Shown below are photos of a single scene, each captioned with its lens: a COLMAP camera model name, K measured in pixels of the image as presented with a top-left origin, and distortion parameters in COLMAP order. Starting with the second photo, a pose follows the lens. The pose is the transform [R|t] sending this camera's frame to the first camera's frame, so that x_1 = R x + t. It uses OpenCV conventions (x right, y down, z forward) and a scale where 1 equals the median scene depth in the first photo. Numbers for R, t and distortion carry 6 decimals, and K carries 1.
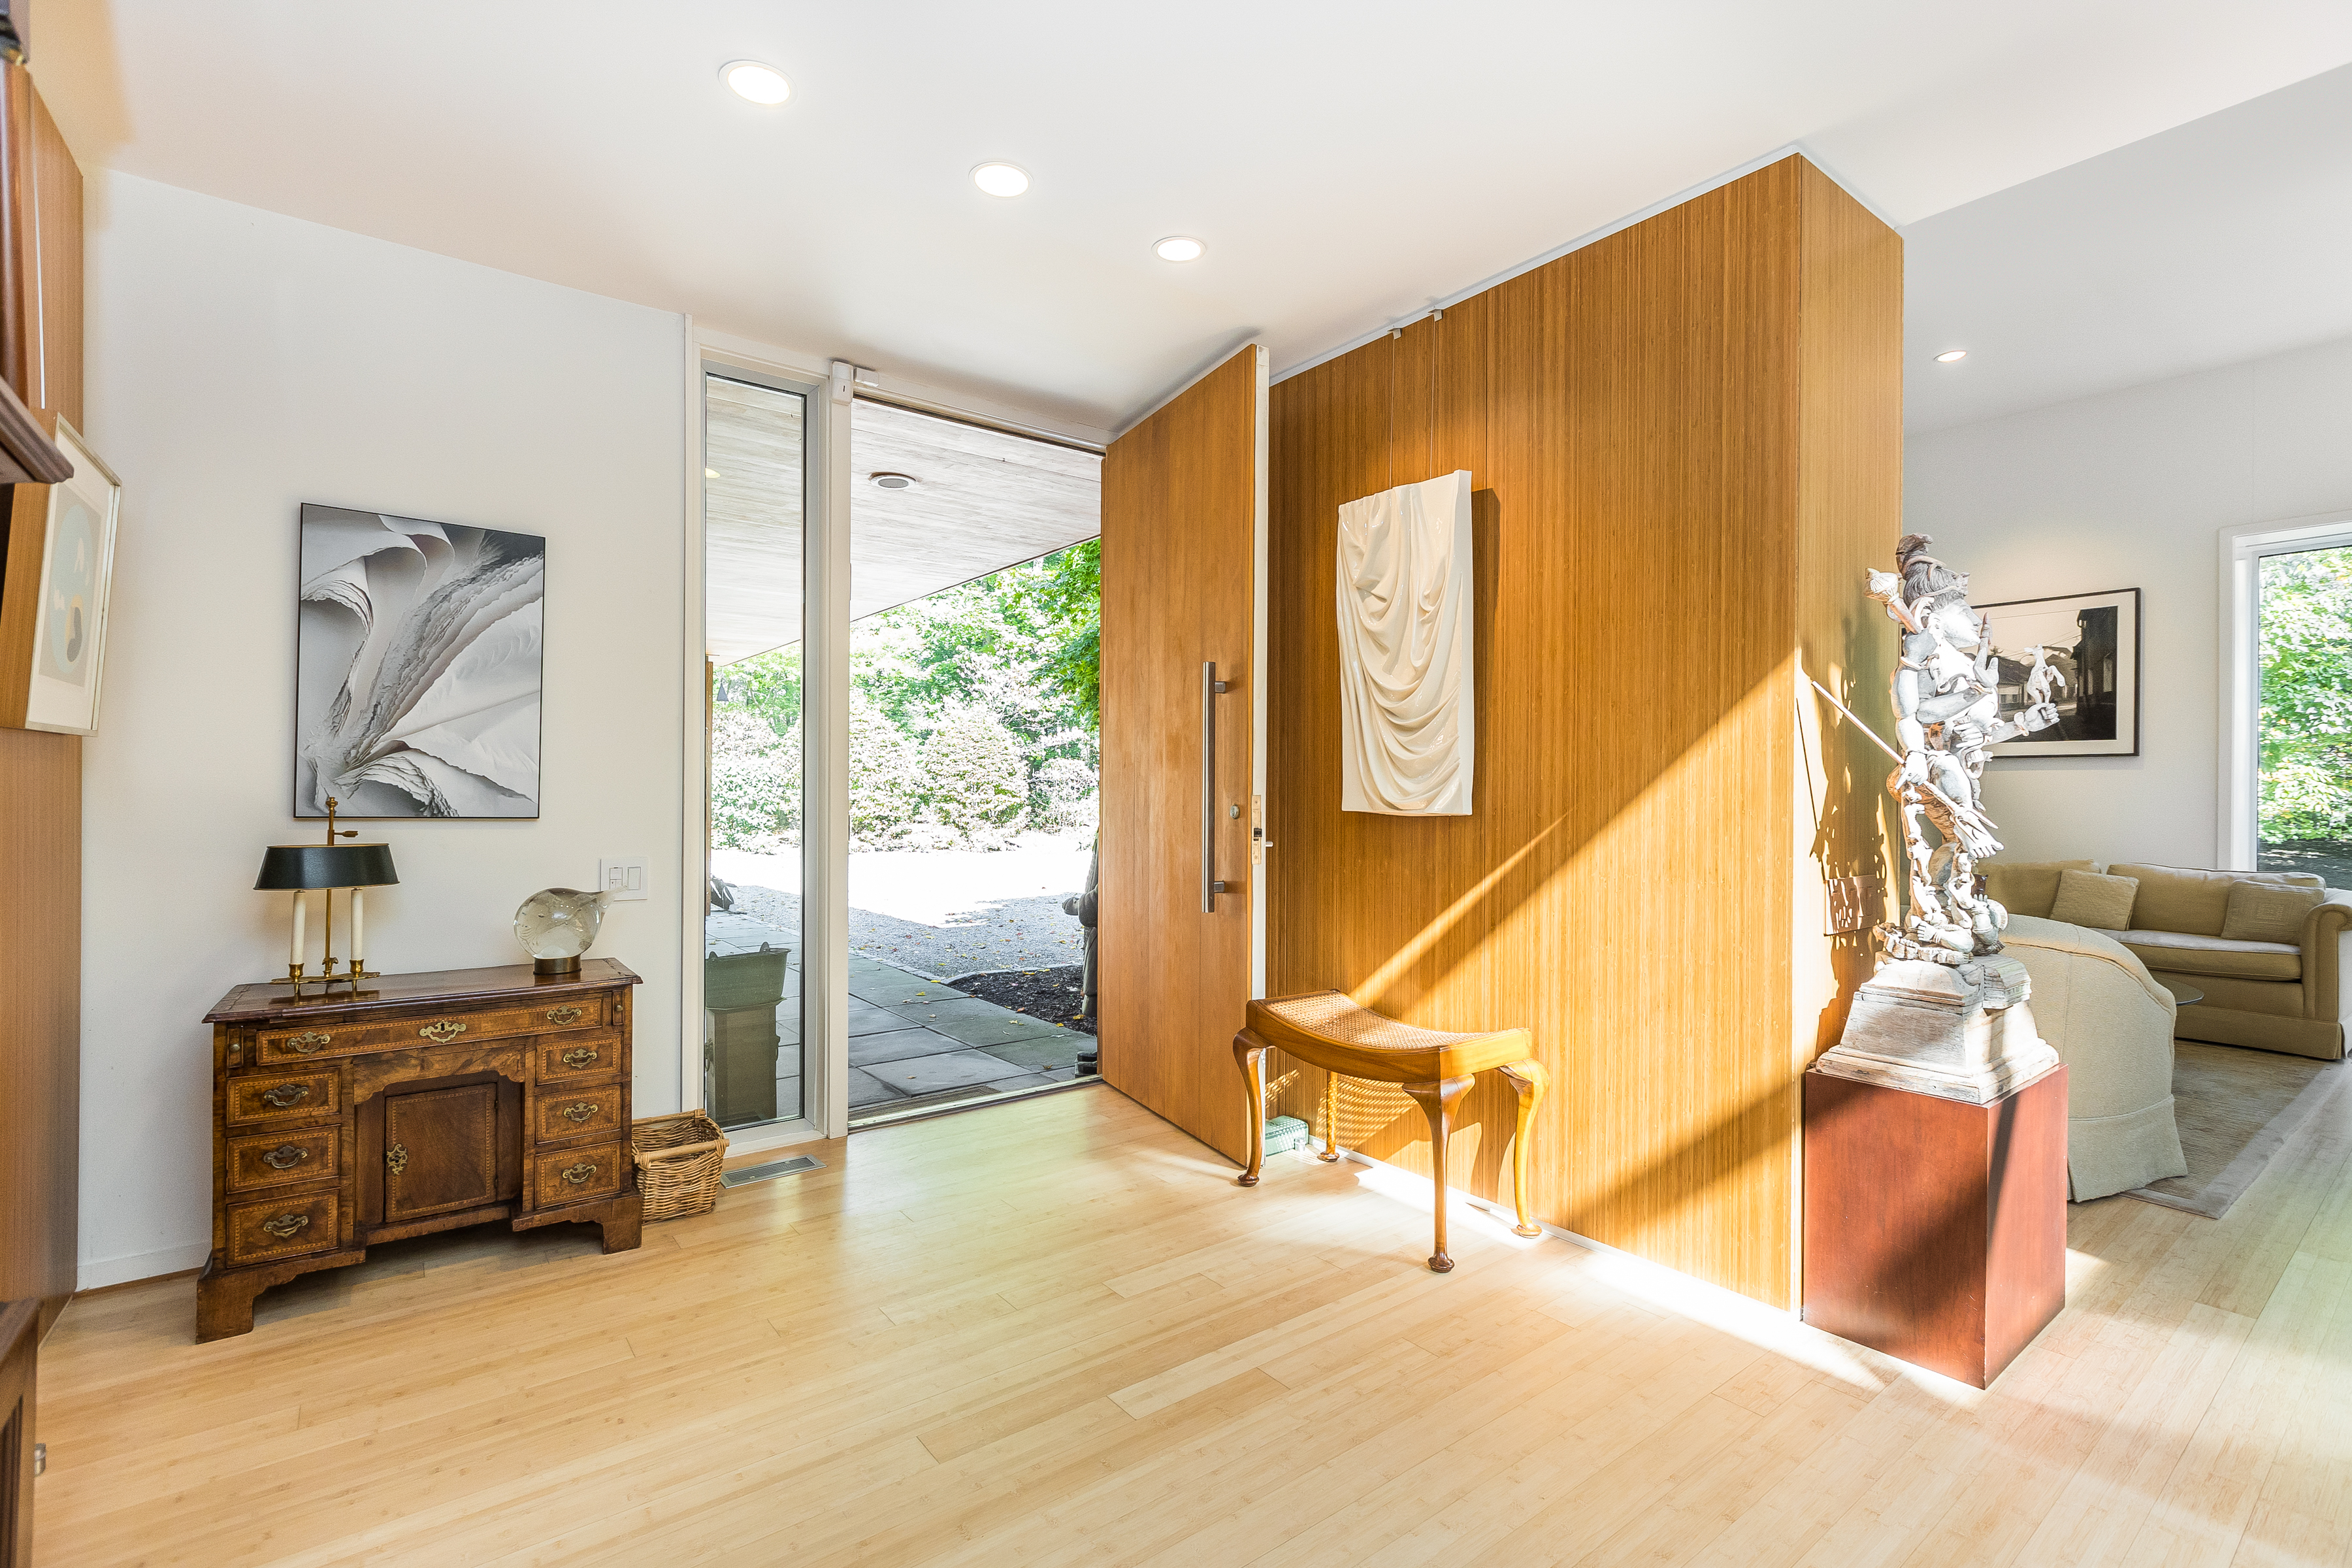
lens RADIAL K [[1059.4, 0, 1173.3], [0, 1059.4, 785.9], [0, 0, 1]] dist [0.000229, -0.001823]
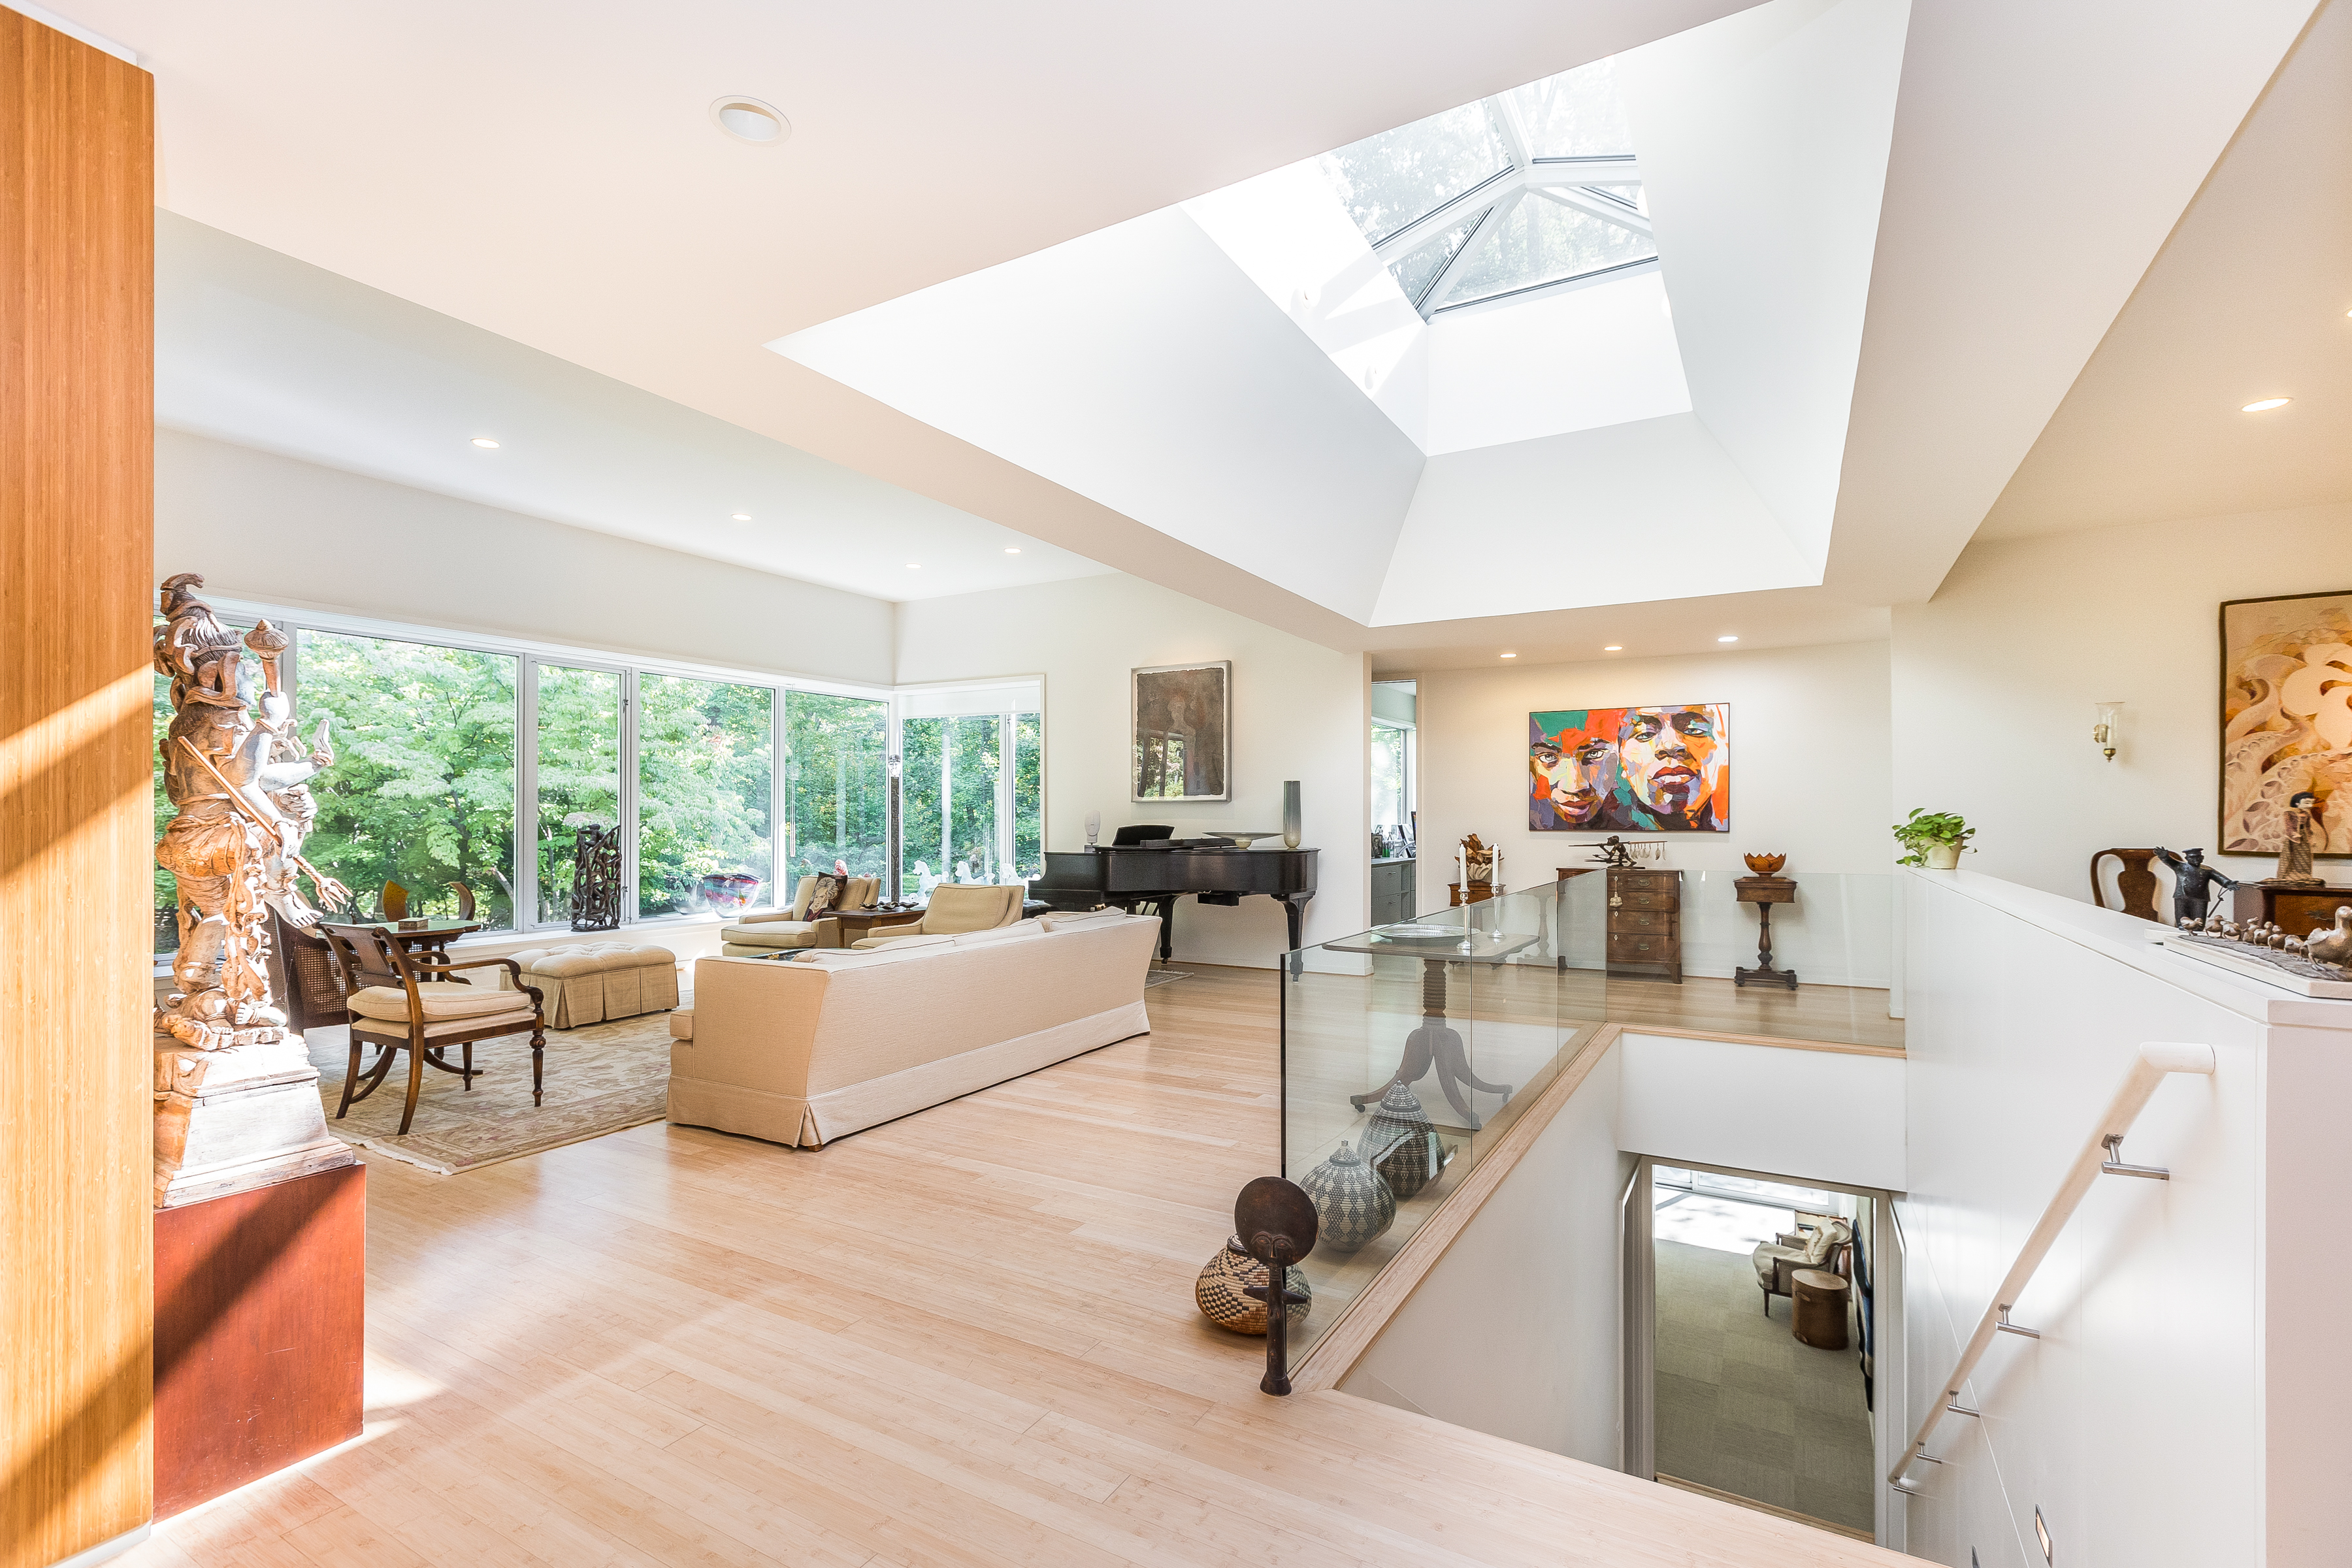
lens RADIAL K [[1059.4, 0, 1160.3], [0, 1059.4, 821.1], [0, 0, 1]] dist [0.000229, -0.001823]
pose [[-0.387654, -0.001602, 0.921804, -0.379043], [0.000923, 0.999997, 0.002126, -0.027064], [-0.921805, 0.001675, -0.387651, 0.513930]]
